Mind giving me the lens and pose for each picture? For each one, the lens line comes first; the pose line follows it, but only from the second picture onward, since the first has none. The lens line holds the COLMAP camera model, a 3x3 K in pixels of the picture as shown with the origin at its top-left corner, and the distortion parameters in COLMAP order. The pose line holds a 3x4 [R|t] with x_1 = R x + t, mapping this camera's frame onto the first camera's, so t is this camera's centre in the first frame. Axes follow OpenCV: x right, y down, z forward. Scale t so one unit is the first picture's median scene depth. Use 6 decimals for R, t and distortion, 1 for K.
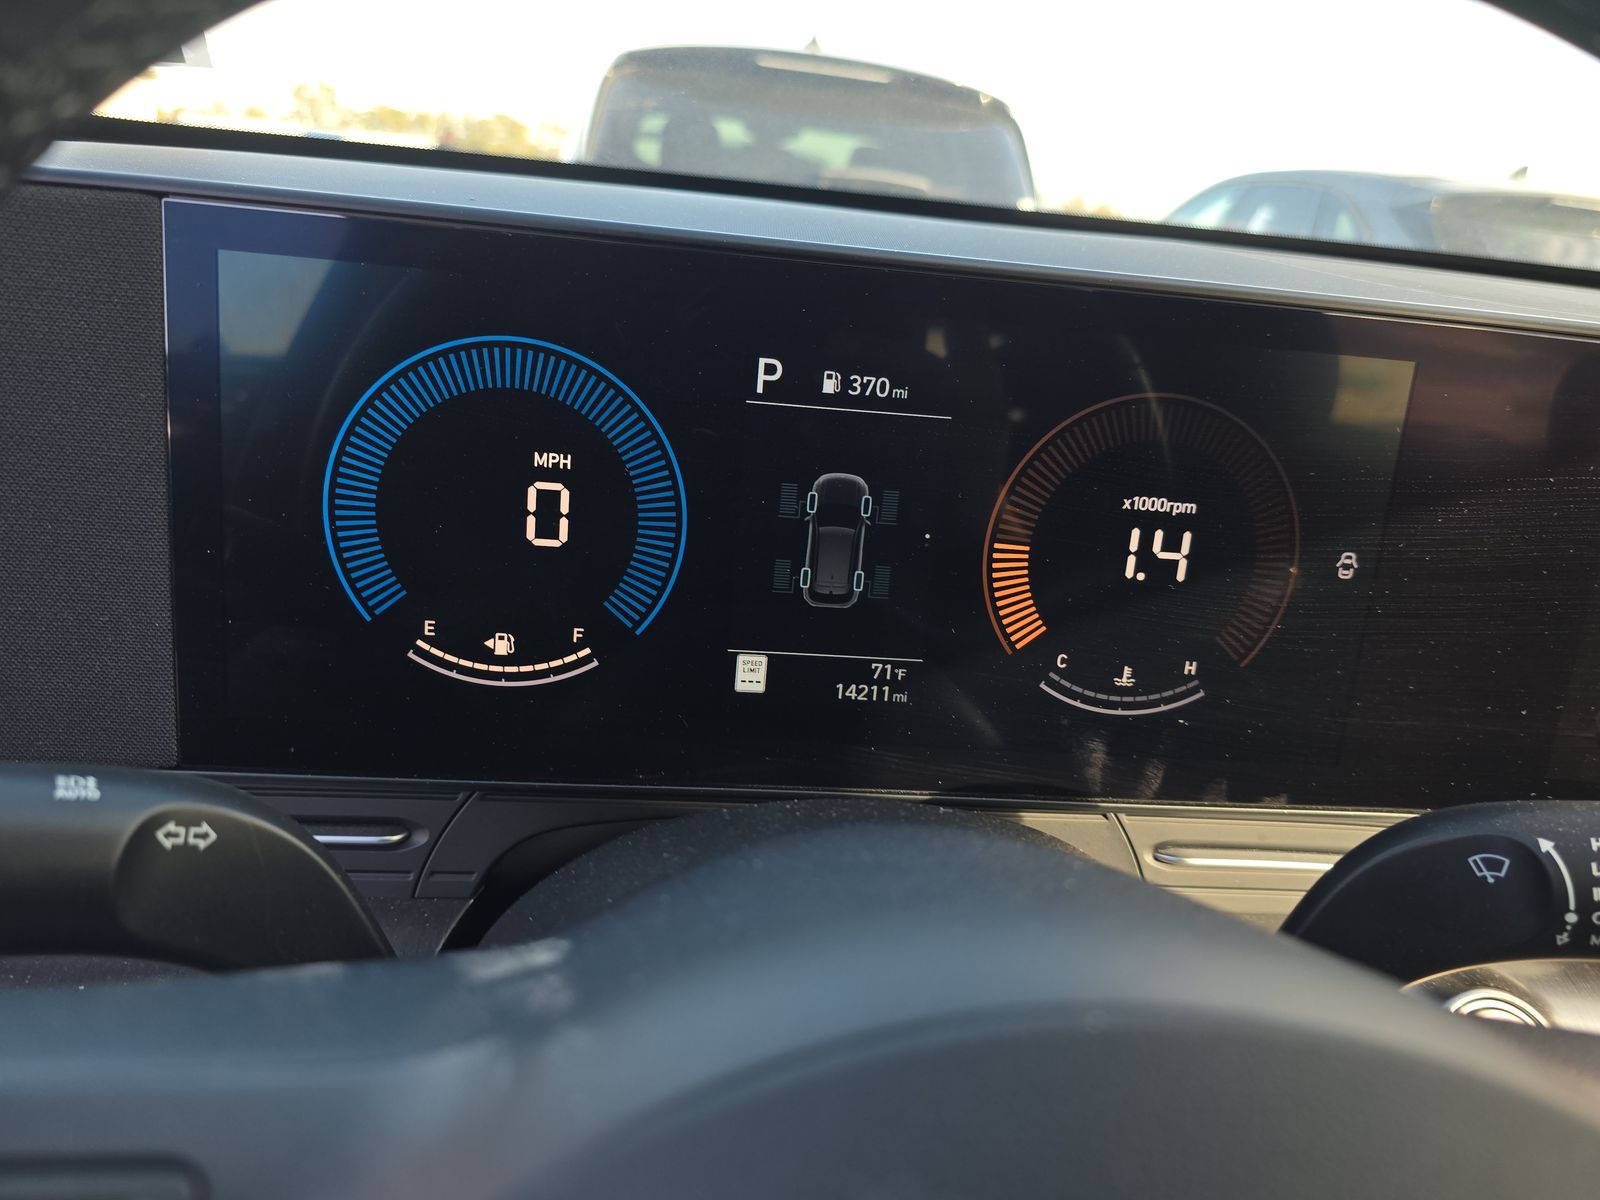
lens RADIAL K [[1080.6, 0, 796.2], [0, 1080.6, 598.4], [0, 0, 1]] dist [0.012133, -0.000810]
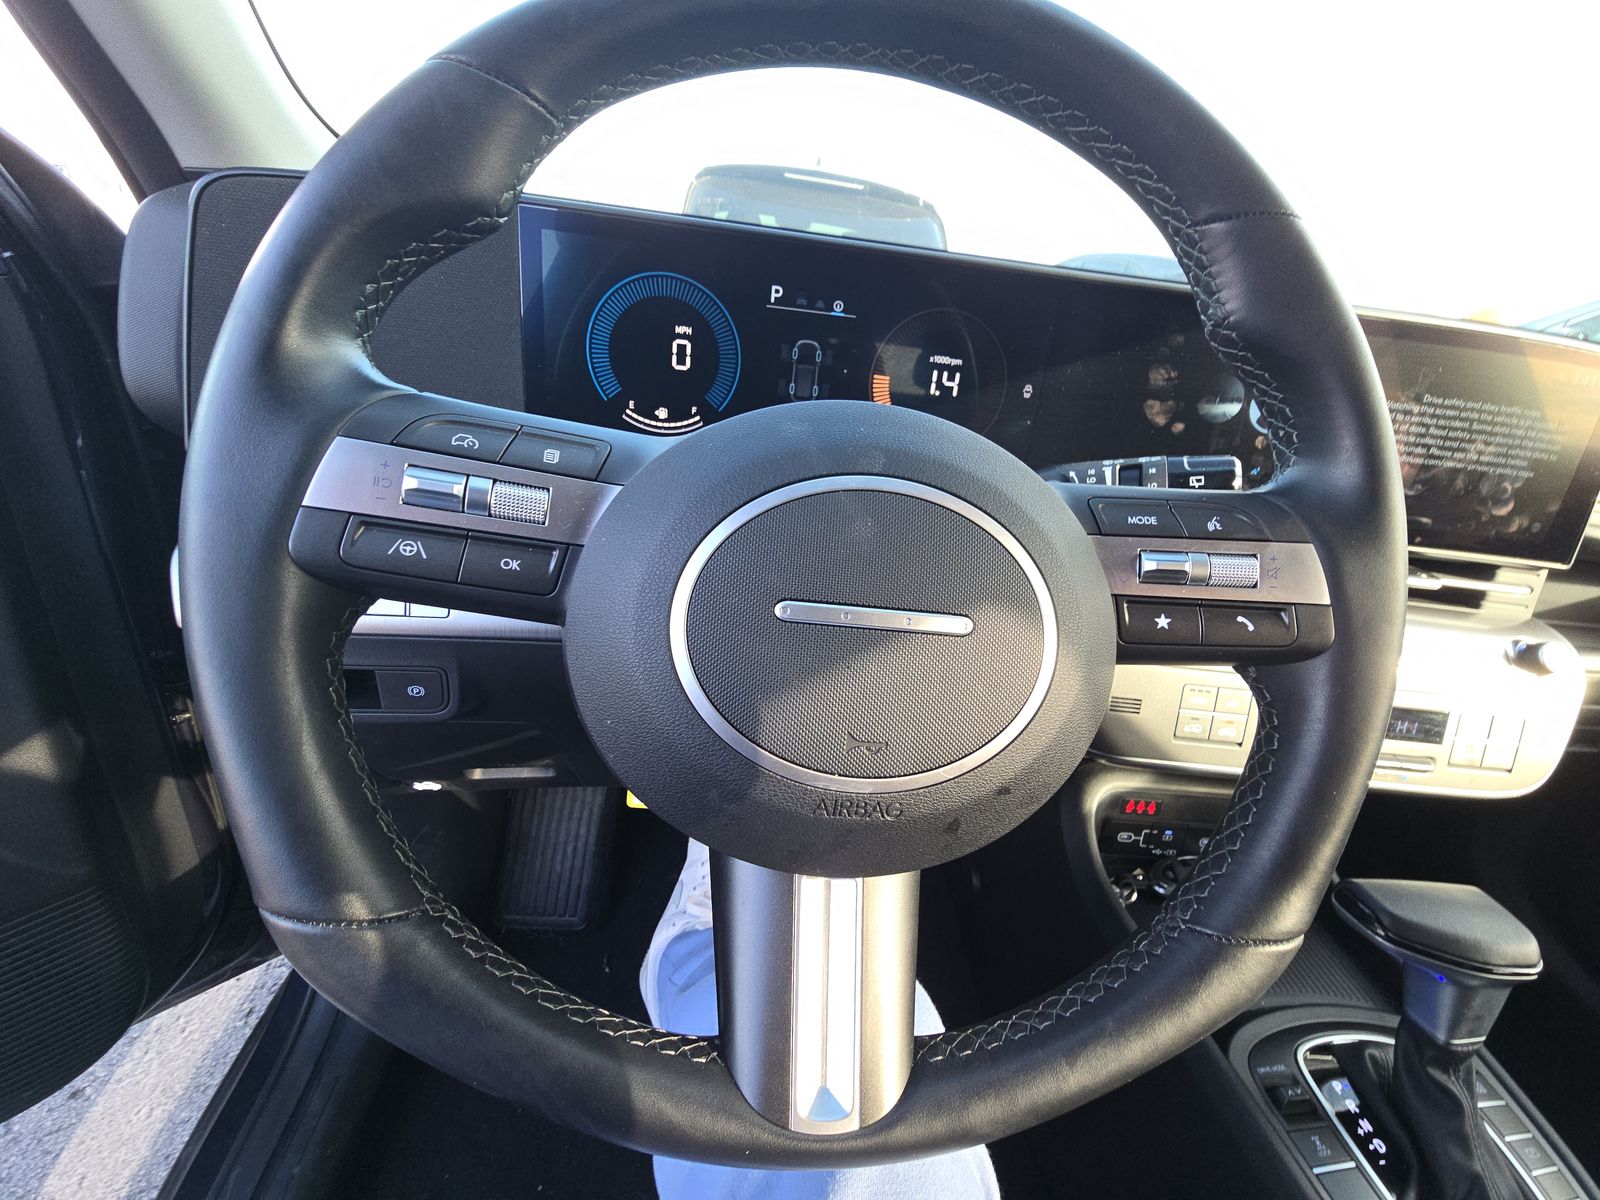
lens RADIAL K [[635.7, 0, 808.1], [0, 635.7, 601.0], [0, 0, 1]] dist [0.000414, 0.000172]
pose [[0.999856, 0.015550, 0.006760, 0.042160], [-0.016278, 0.991913, 0.125874, 0.266388], [-0.004748, -0.125966, 0.992023, -0.422322]]
